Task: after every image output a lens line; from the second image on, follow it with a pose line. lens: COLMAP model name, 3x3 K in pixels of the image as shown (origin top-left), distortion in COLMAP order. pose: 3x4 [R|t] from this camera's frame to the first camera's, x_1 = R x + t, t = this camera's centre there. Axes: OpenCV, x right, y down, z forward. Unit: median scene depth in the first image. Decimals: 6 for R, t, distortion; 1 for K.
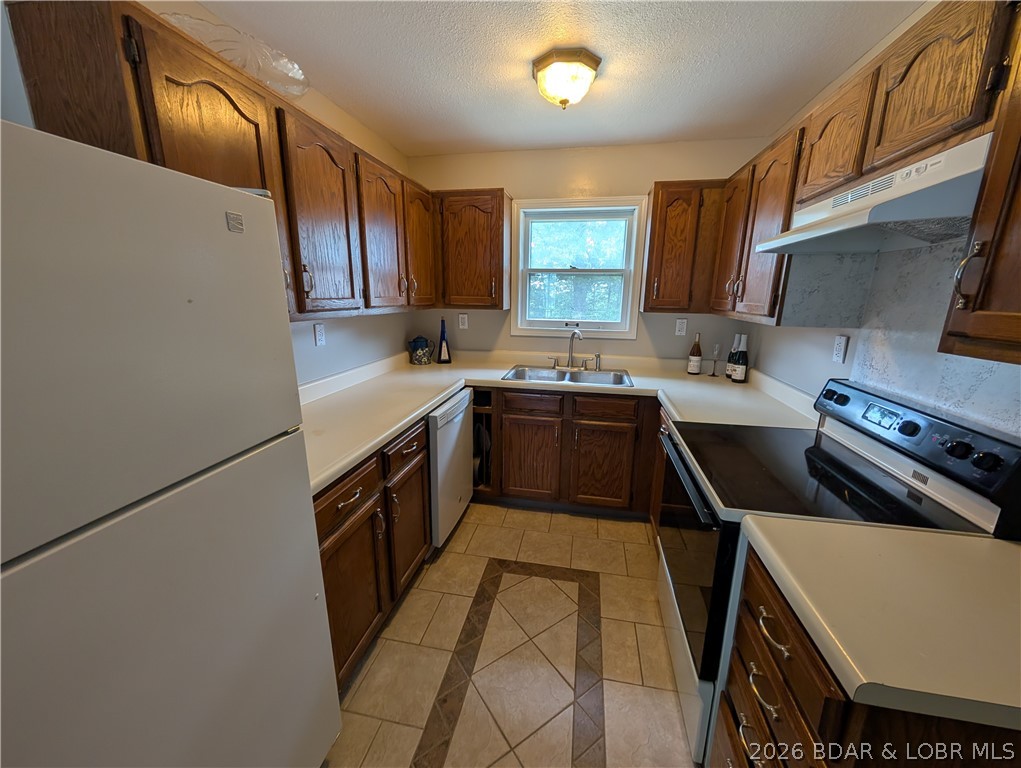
lens RADIAL K [[390.9, 0, 513.9], [0, 390.9, 385.5], [0, 0, 1]] dist [0.000785, -0.000509]
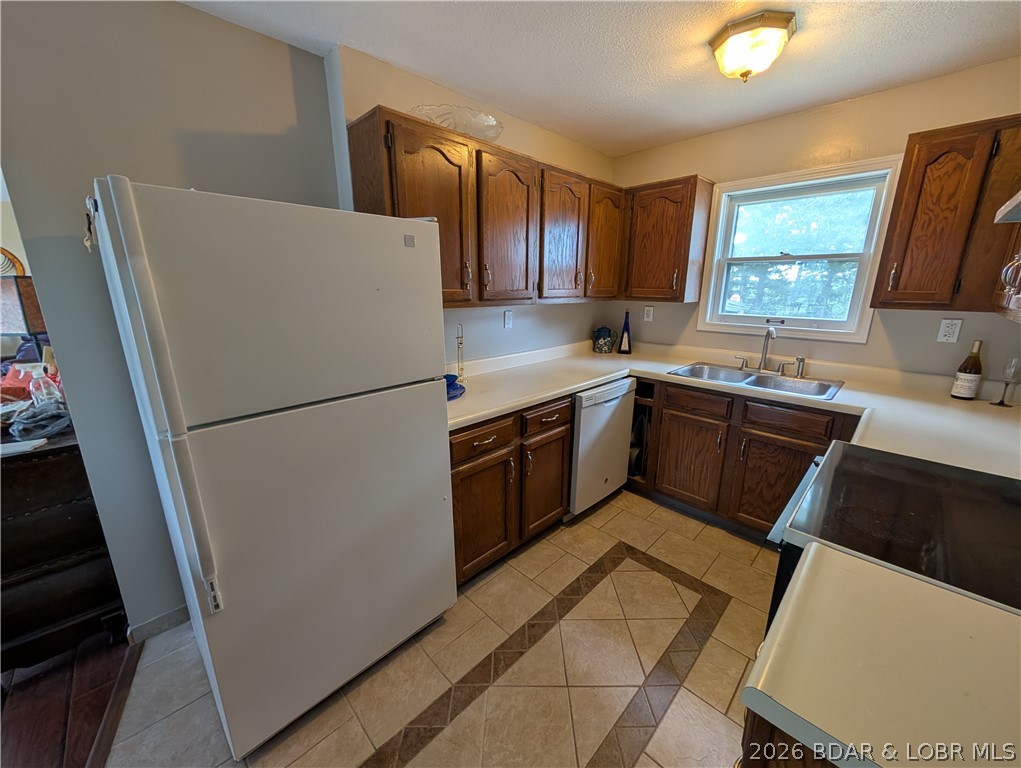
lens RADIAL K [[390.9, 0, 514.3], [0, 390.9, 385.4], [0, 0, 1]] dist [0.000785, -0.000509]
pose [[0.828404, 0.130834, -0.544637, 0.236357], [-0.123023, 0.991094, 0.050963, 0.014668], [0.546455, 0.024785, 0.837122, -0.037759]]
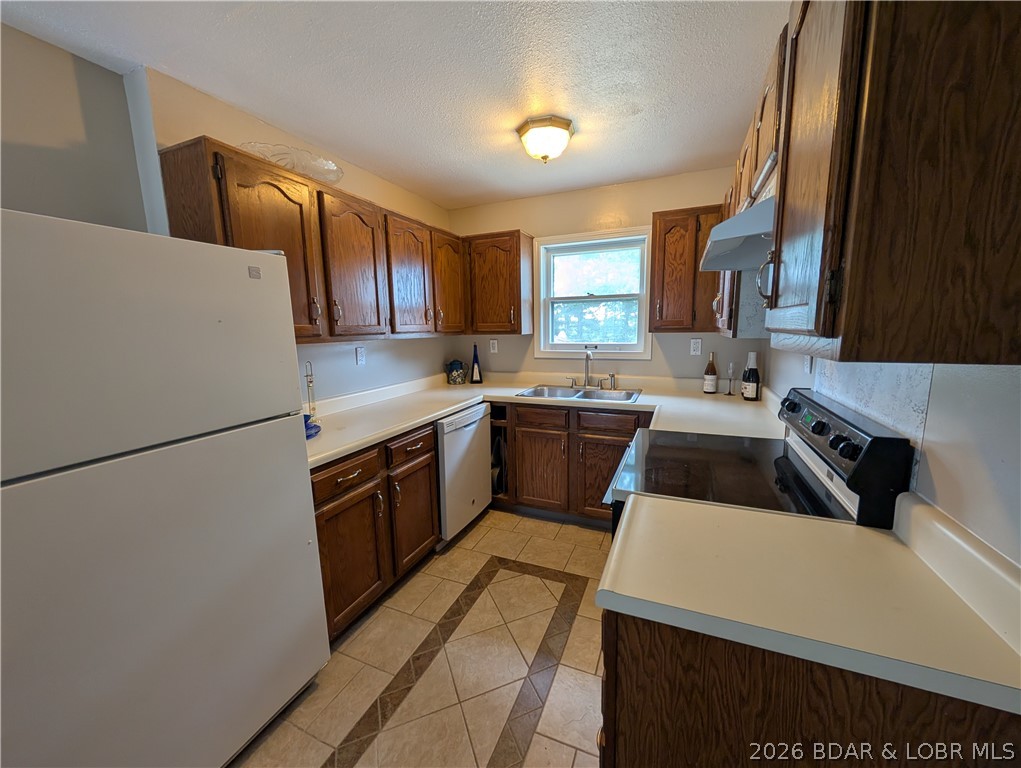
lens RADIAL K [[390.9, 0, 514.4], [0, 390.9, 385.6], [0, 0, 1]] dist [0.000785, -0.000509]
pose [[0.977431, 0.002087, -0.211247, 0.251037], [-0.019169, 0.996703, -0.078846, 0.054231], [0.210386, 0.081116, 0.974247, -0.106554]]
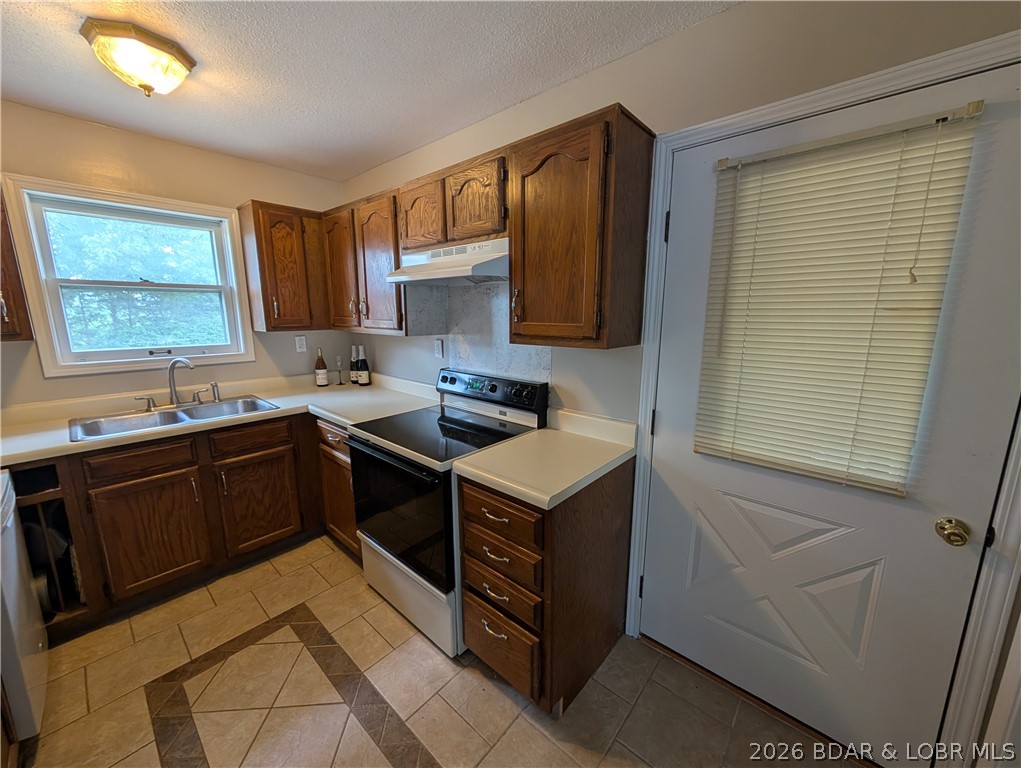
lens RADIAL K [[390.9, 0, 514.6], [0, 390.9, 385.6], [0, 0, 1]] dist [0.000785, -0.000509]
pose [[0.505150, -0.172847, 0.845546, -0.248967], [0.201624, 0.976263, 0.079112, -0.012514], [-0.839149, 0.130519, 0.528009, -0.010861]]
